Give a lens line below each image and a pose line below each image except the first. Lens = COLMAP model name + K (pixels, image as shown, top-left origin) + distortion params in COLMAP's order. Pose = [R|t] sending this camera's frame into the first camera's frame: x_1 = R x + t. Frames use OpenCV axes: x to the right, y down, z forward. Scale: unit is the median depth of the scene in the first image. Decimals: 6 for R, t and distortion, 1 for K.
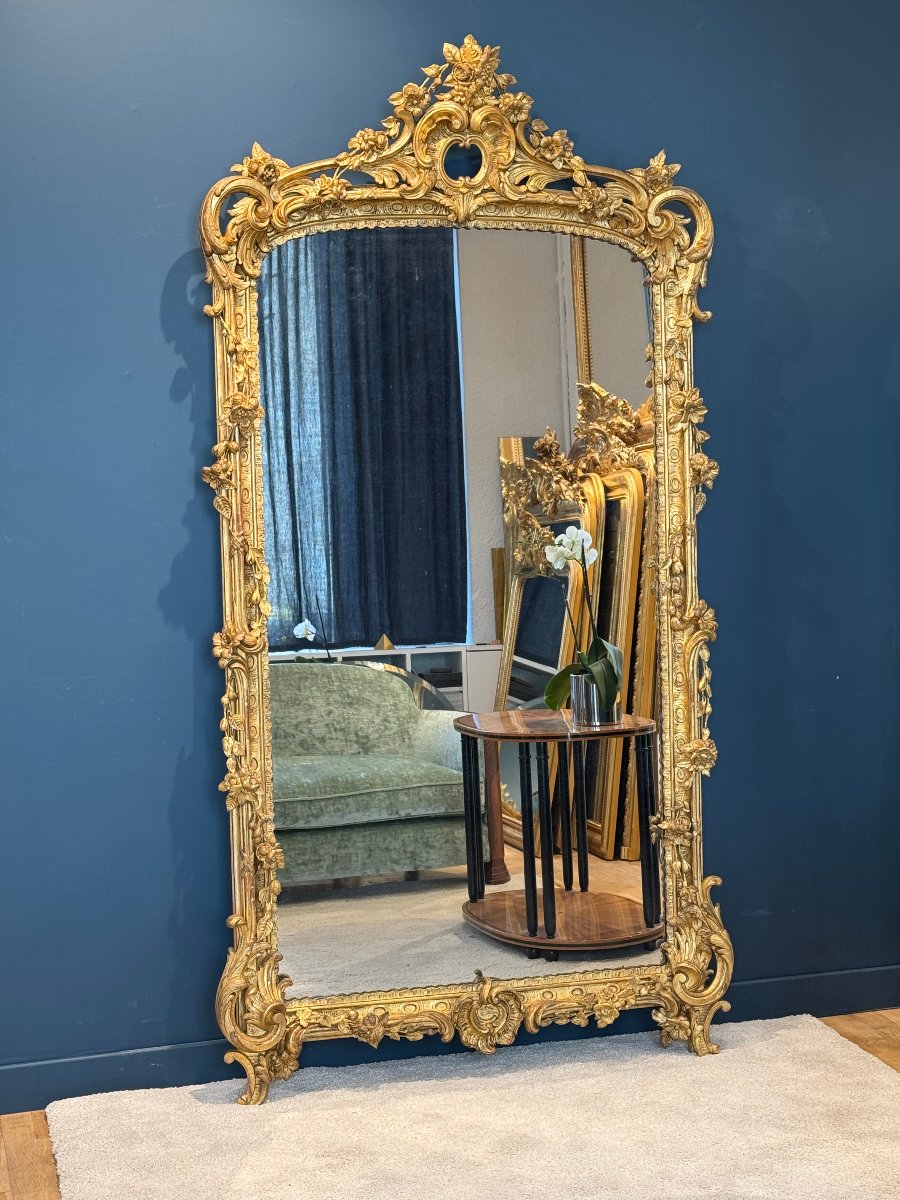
lens RADIAL K [[1930.1, 0, 448.4], [0, 1930.1, 602.1], [0, 0, 1]] dist [0.027038, 1.372348]
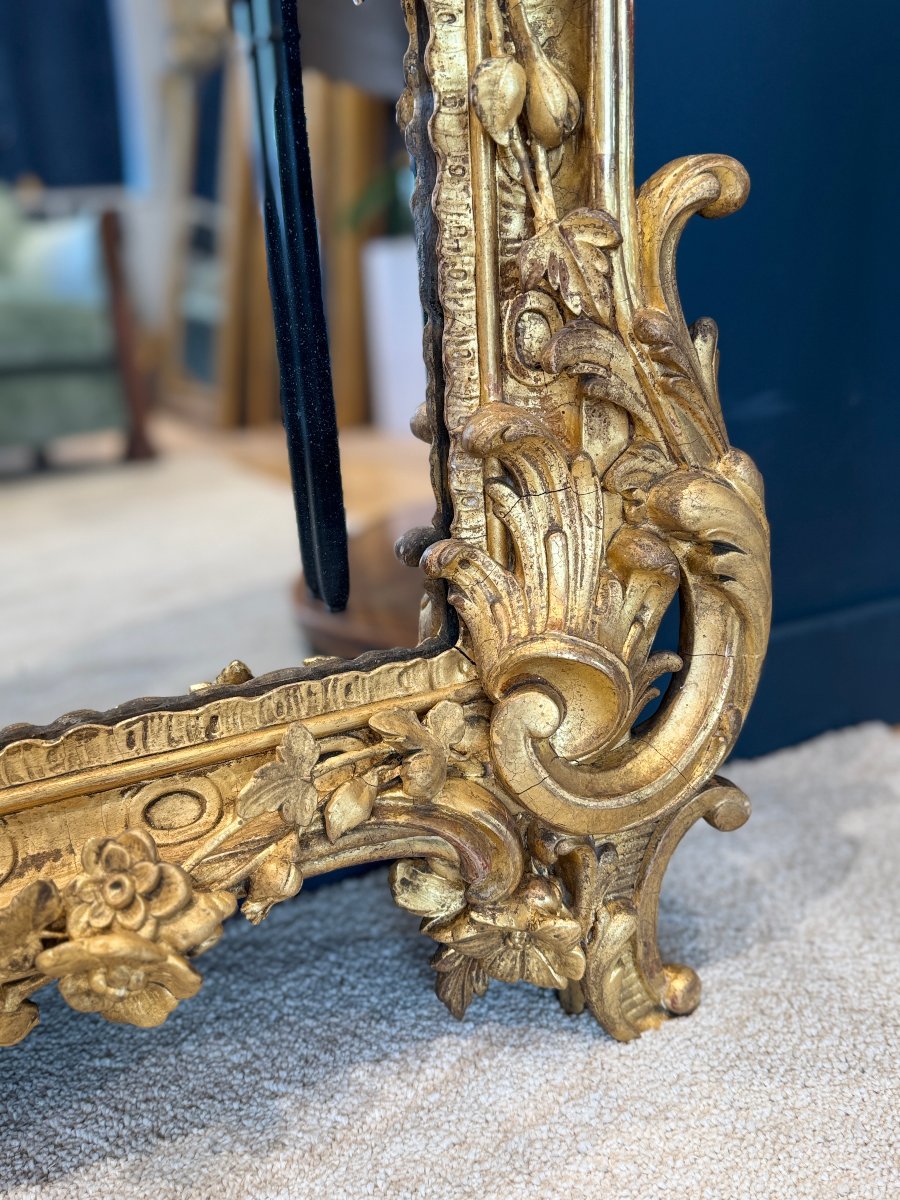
lens RADIAL K [[1148.2, 0, 450.7], [0, 1148.2, 603.5], [0, 0, 1]] dist [0.205311, -0.491260]
pose [[0.982925, -0.077613, 0.166836, 0.096383], [0.037381, 0.972009, 0.231950, 0.161039], [-0.180168, -0.221753, 0.958314, 0.922716]]
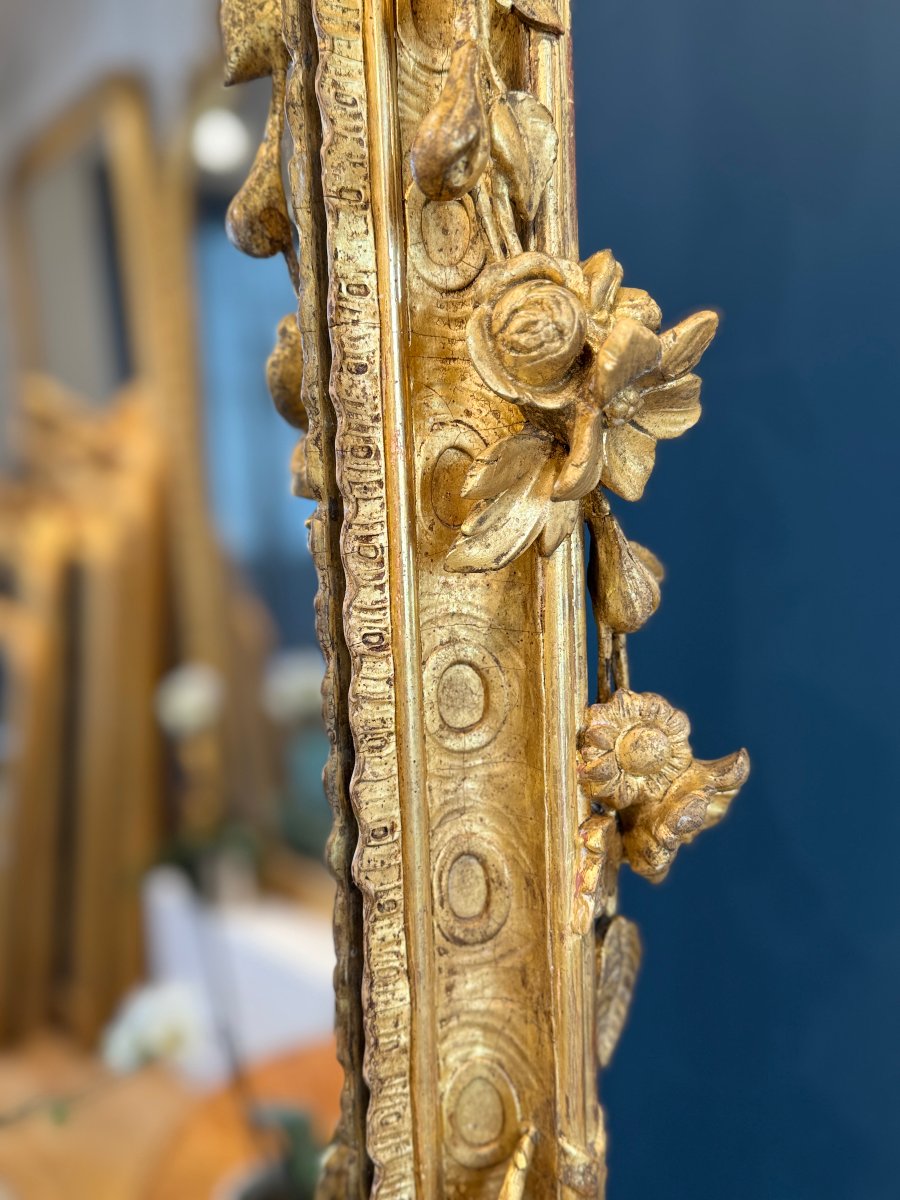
lens RADIAL K [[1148.2, 0, 450.7], [0, 1148.2, 603.5], [0, 0, 1]] dist [0.205311, -0.491260]
pose [[0.924985, -0.046863, 0.377103, 0.084857], [0.030737, 0.998342, 0.048671, -0.090622], [-0.378759, -0.033429, 0.924891, 0.941596]]
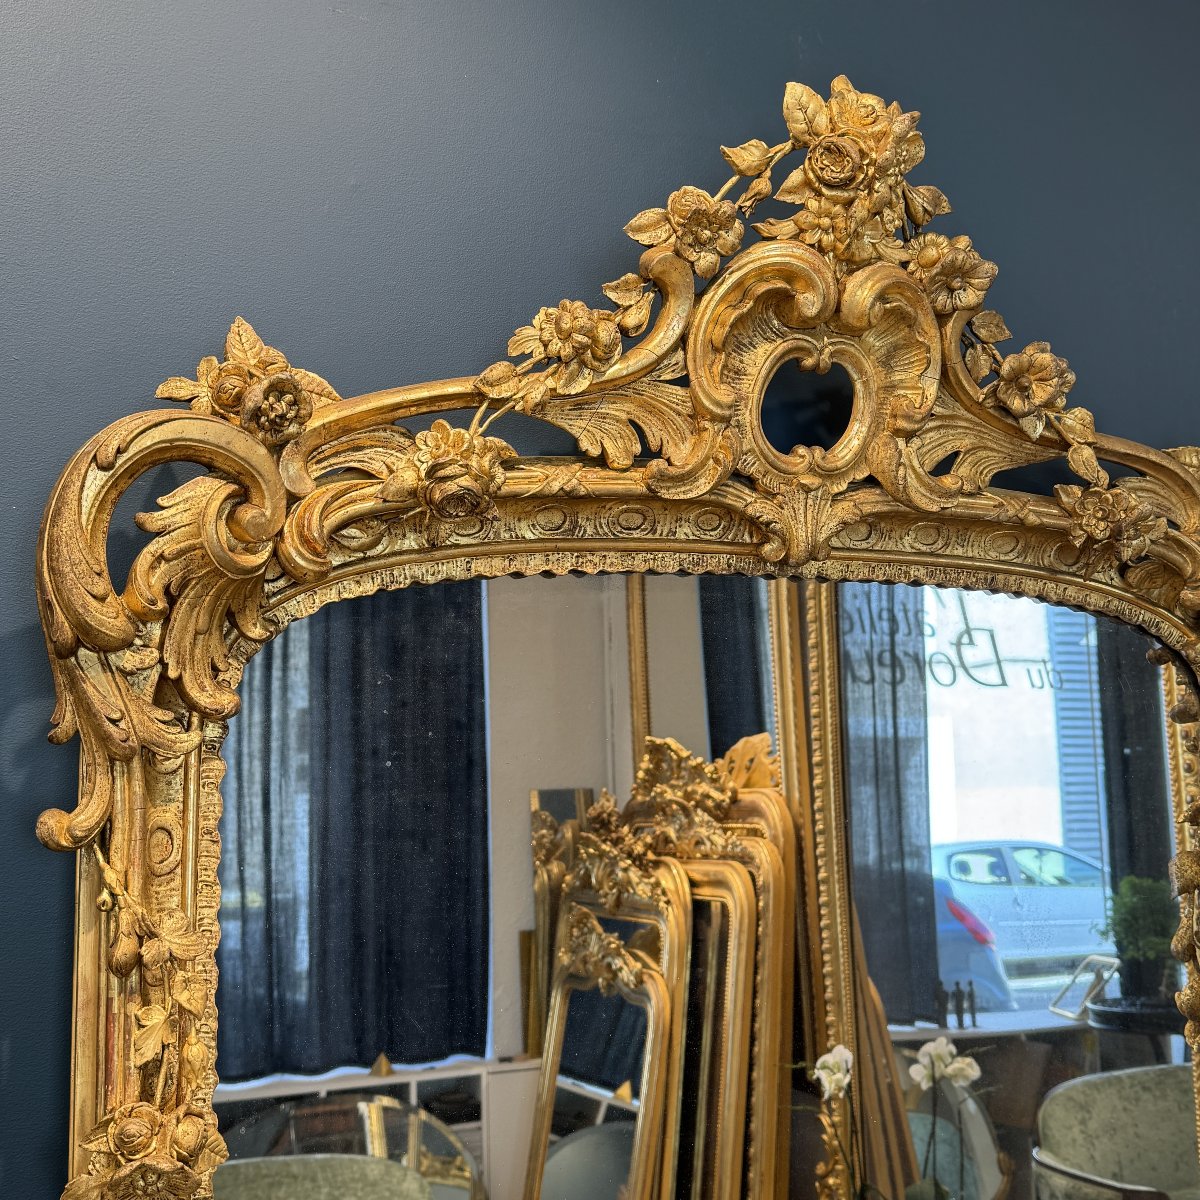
lens RADIAL K [[1528.4, 0, 604.4], [0, 1528.4, 603.3], [0, 0, 1]] dist [0.245872, -0.596477]
pose [[0.990330, 0.026452, 0.136189, -0.068832], [-0.006609, 0.989535, -0.144138, -0.143382], [-0.138576, 0.141844, 0.980141, 0.703734]]
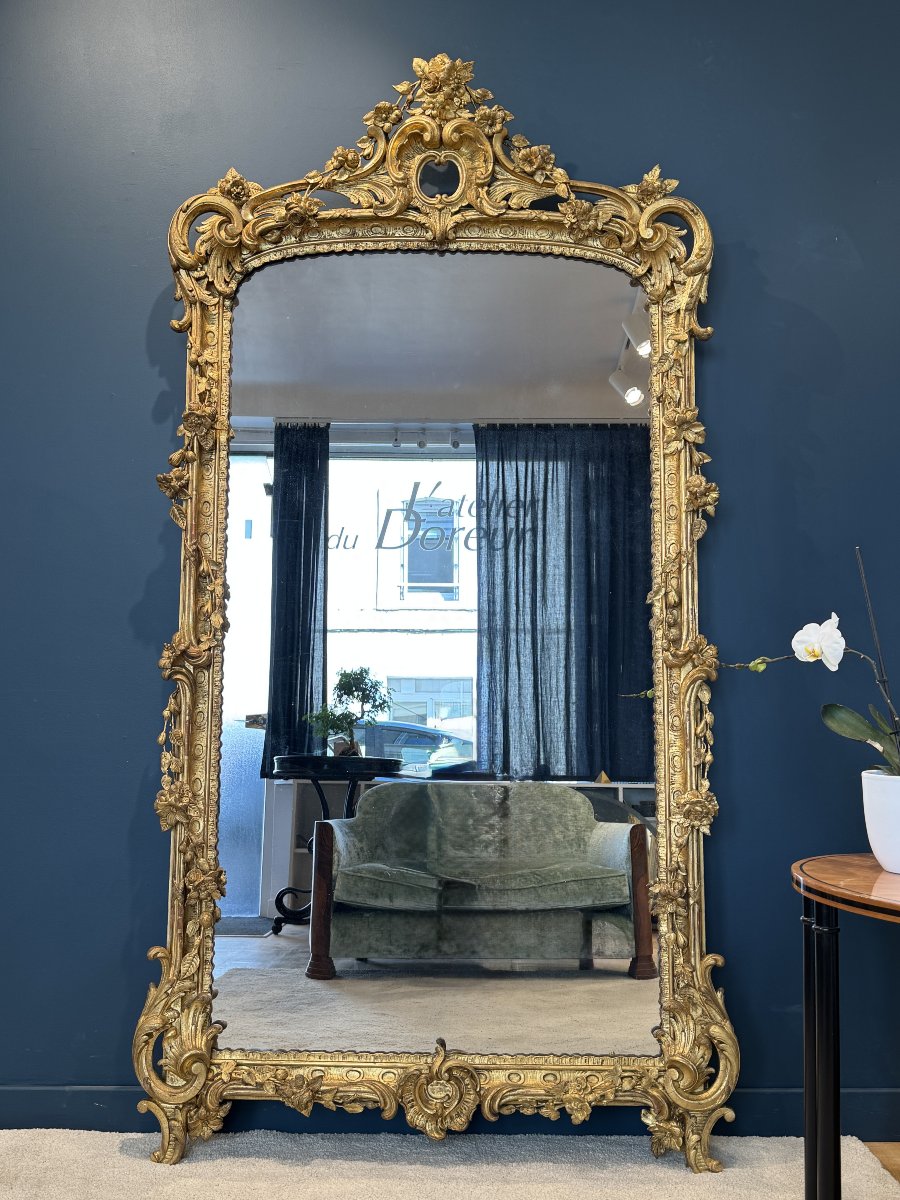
lens RADIAL K [[1183.5, 0, 450.3], [0, 1183.5, 604.1], [0, 0, 1]] dist [0.194672, -0.429553]
pose [[0.958346, 0.000397, -0.285609, 0.183657], [-0.049515, 0.985087, -0.164778, 0.085137], [0.281285, 0.172057, 0.944074, 0.448735]]
